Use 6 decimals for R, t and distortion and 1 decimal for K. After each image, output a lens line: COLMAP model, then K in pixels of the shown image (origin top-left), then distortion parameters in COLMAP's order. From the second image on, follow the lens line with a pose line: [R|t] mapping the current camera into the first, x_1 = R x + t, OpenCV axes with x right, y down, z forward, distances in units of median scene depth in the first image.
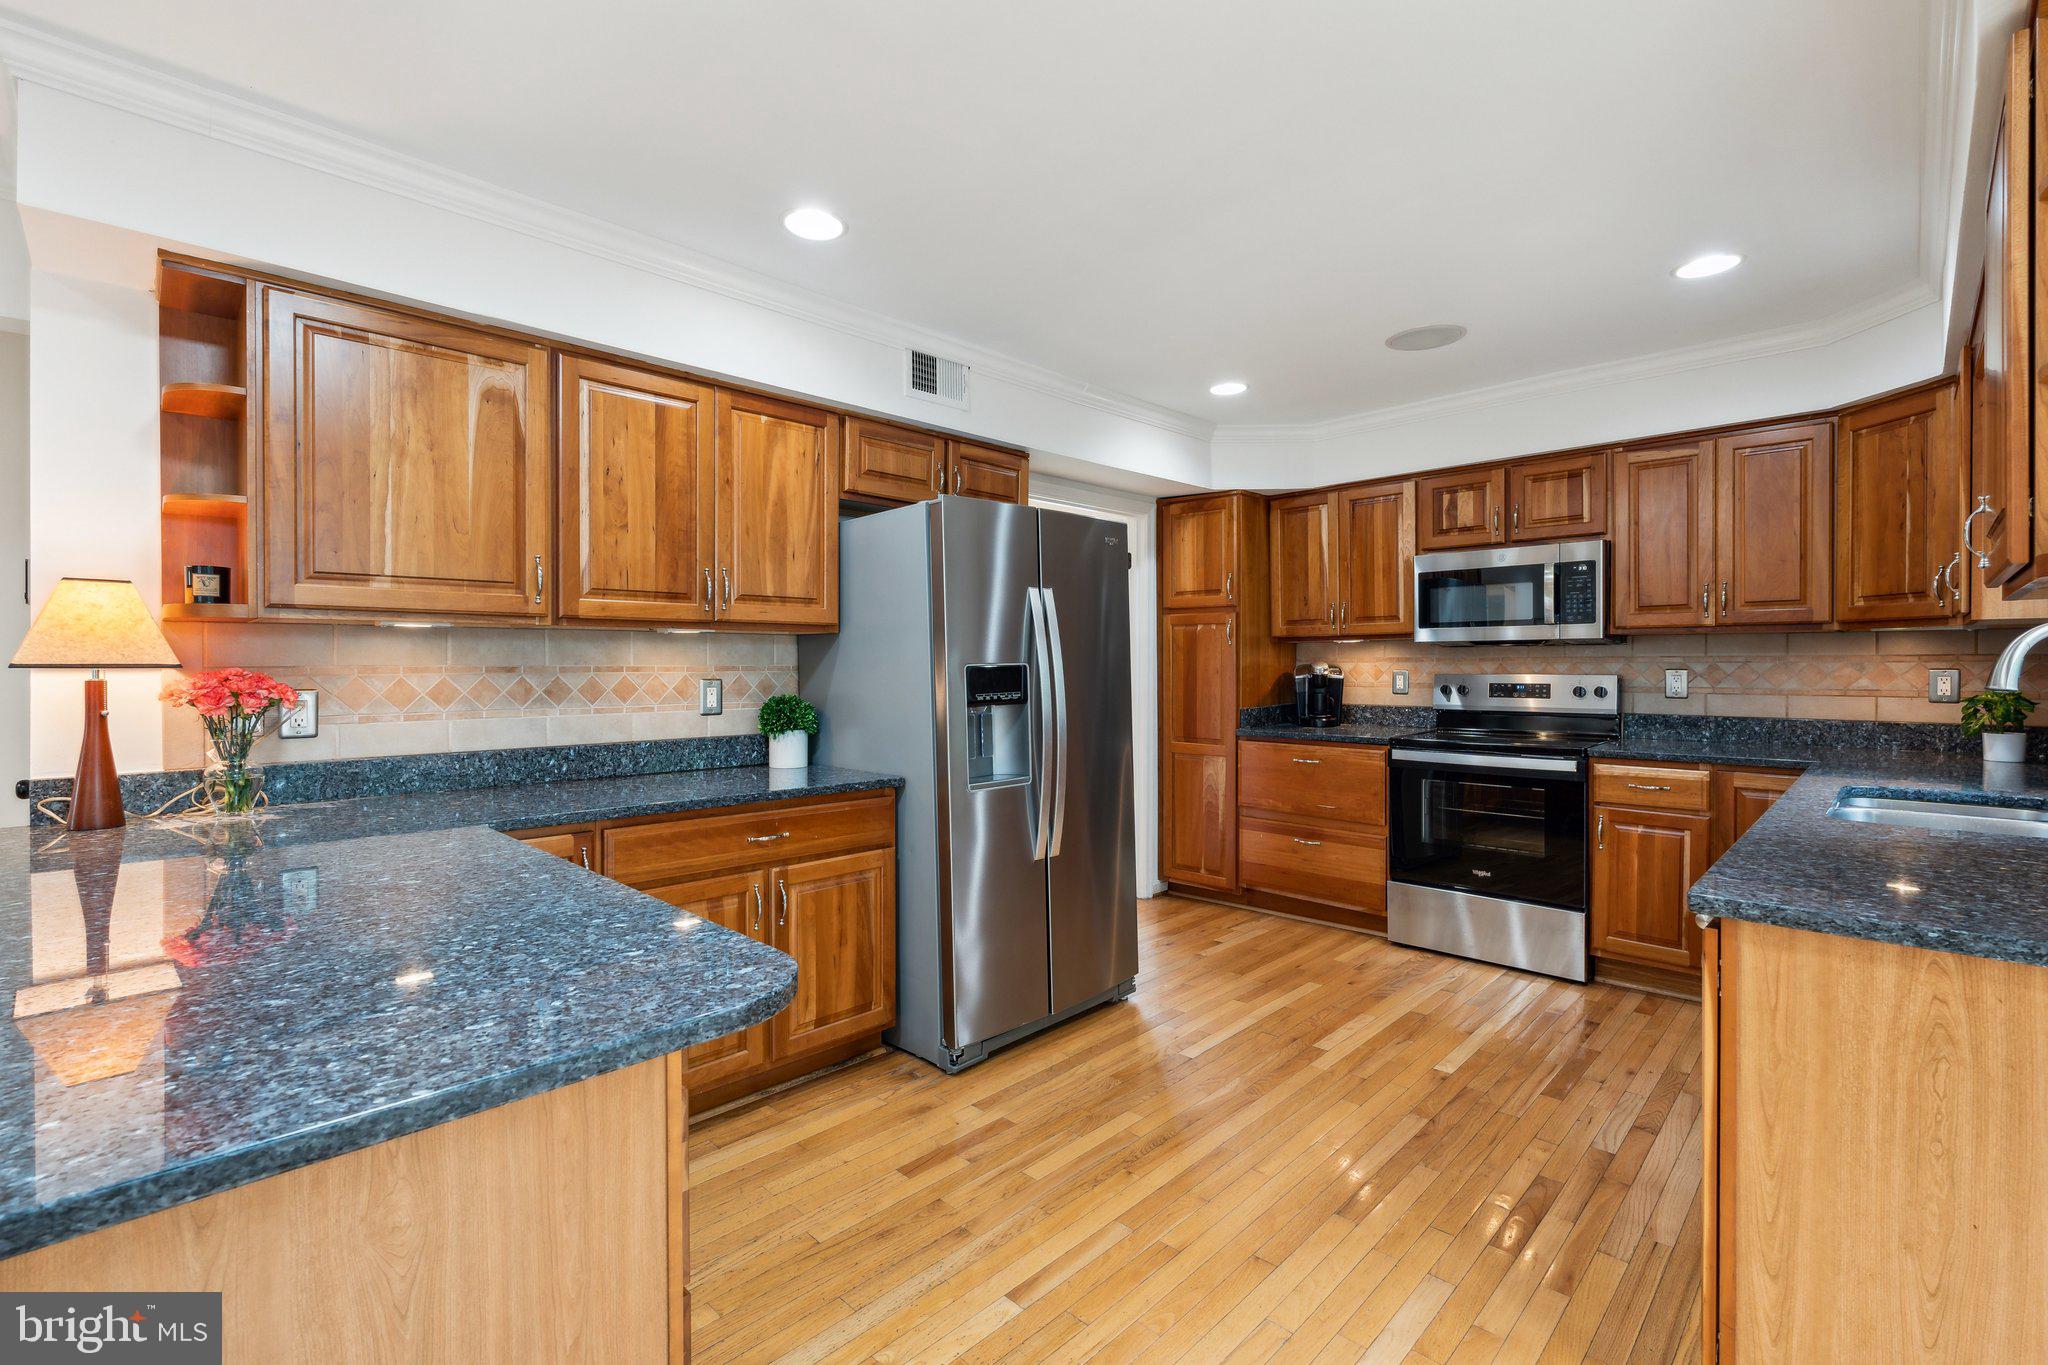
lens RADIAL K [[923.7, 0, 1020.8], [0, 923.7, 669.1], [0, 0, 1]] dist [-0.002419, -0.000440]
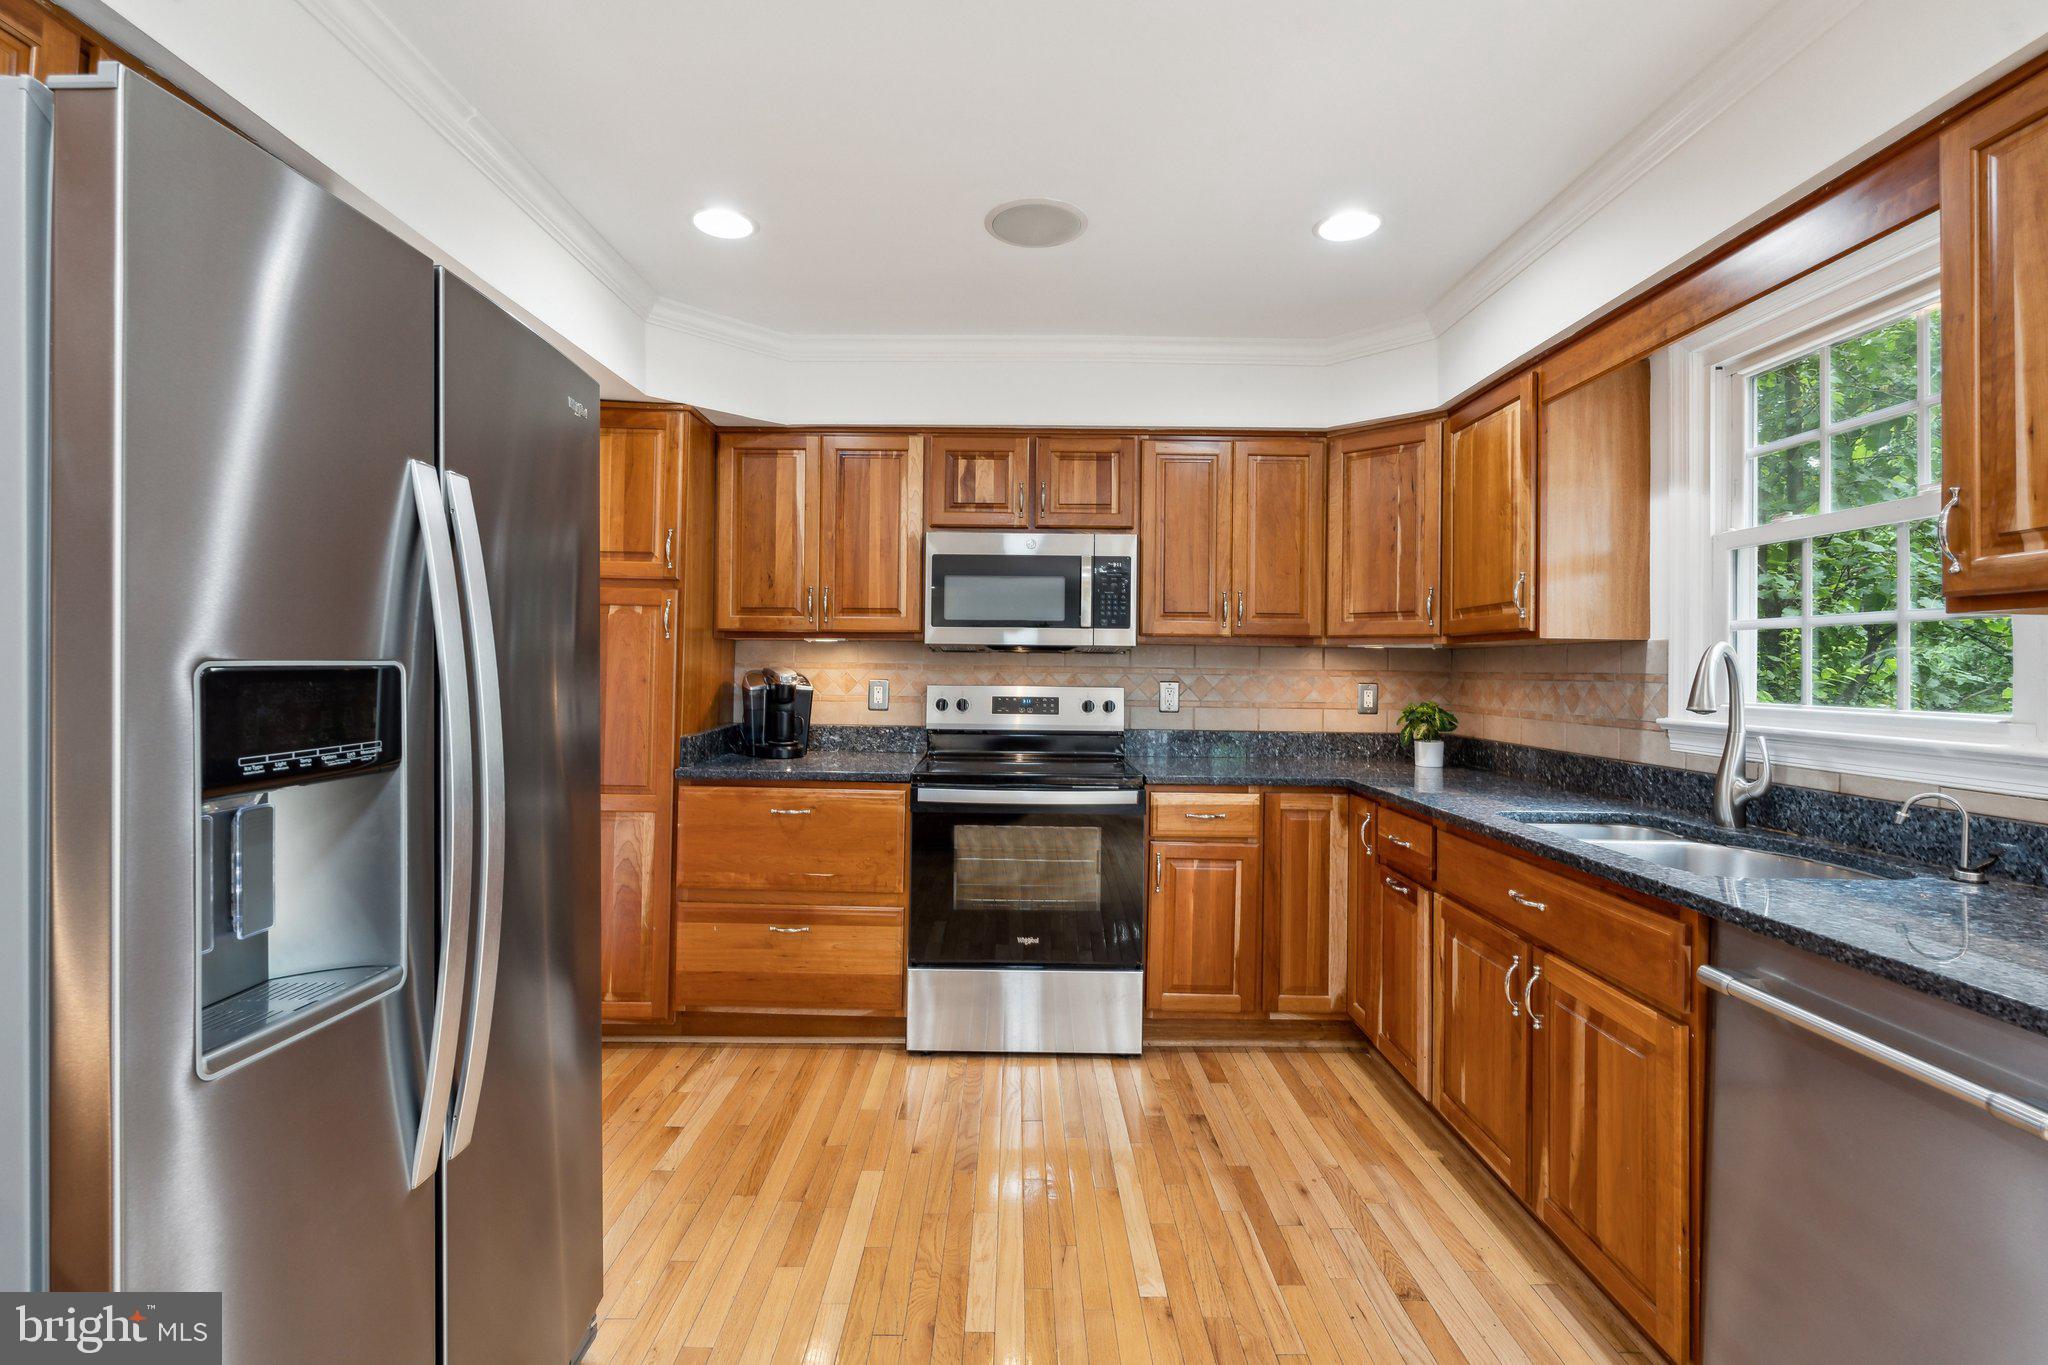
lens RADIAL K [[923.7, 0, 1033.7], [0, 923.7, 654.8], [0, 0, 1]] dist [-0.002419, -0.000440]
pose [[0.711311, 0.026440, 0.702380, -0.054973], [-0.011124, 0.999591, -0.026362, -0.000816], [-0.702790, 0.010938, 0.711314, 0.430955]]
